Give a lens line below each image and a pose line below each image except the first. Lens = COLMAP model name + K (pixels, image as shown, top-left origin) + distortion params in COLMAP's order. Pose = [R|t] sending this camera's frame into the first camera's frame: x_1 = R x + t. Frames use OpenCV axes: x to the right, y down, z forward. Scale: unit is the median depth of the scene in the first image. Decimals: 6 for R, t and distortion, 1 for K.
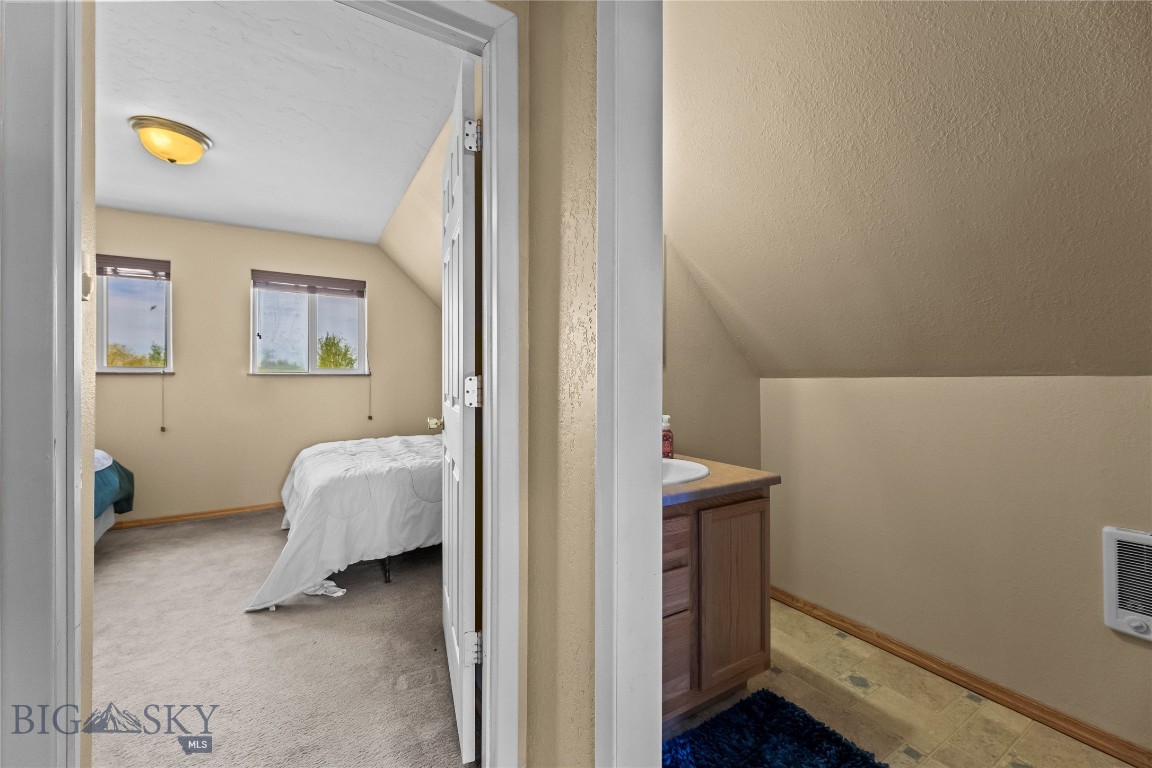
lens RADIAL K [[458.7, 0, 574.3], [0, 458.7, 378.1], [0, 0, 1]] dist [0.008335, -0.000088]
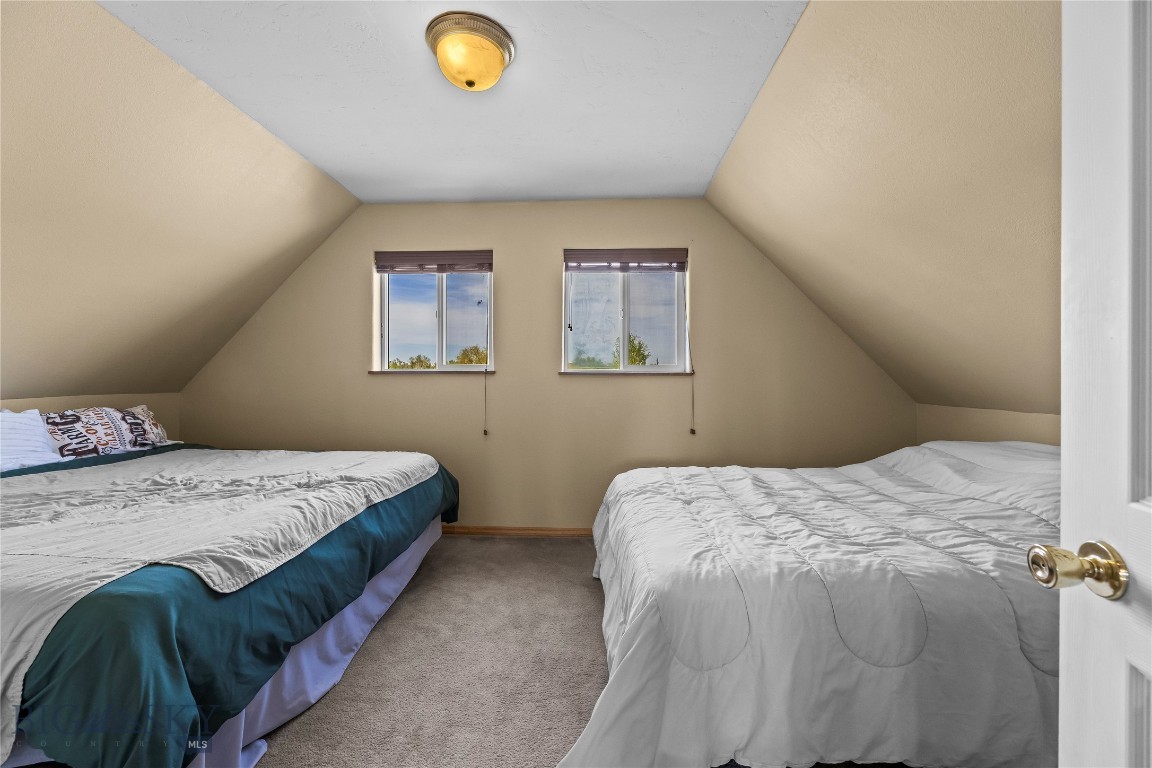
lens RADIAL K [[458.7, 0, 574.3], [0, 458.7, 378.1], [0, 0, 1]] dist [0.008335, -0.000088]
pose [[0.825272, 0.011072, -0.564627, -0.225442], [-0.004300, 0.999902, 0.013324, -0.011448], [0.564719, -0.008568, 0.825239, 0.343369]]
